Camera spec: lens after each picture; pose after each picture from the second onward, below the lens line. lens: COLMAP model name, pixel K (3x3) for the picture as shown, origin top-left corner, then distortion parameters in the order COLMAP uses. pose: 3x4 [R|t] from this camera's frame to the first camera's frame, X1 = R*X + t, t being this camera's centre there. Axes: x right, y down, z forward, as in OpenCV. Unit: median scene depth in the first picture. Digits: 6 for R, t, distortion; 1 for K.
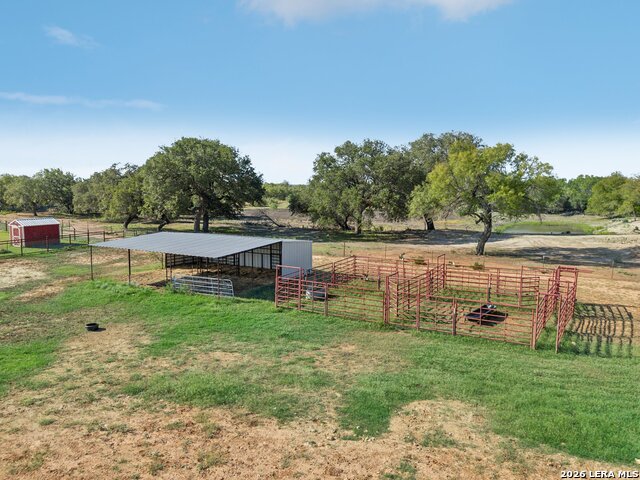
lens RADIAL K [[474.7, 0, 320.0], [0, 474.7, 240.0], [0, 0, 1]] dist [0.011216, 0.002051]
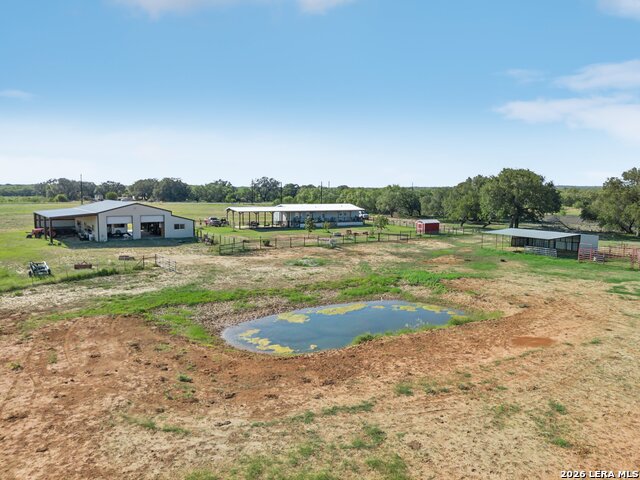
lens RADIAL K [[474.7, 0, 320.0], [0, 474.7, 240.0], [0, 0, 1]] dist [0.011216, 0.002051]
pose [[0.851452, 0.049630, -0.522079, 0.017354], [-0.052012, 0.998595, 0.010103, 0.030333], [0.521847, 0.018552, 0.852837, -0.638337]]
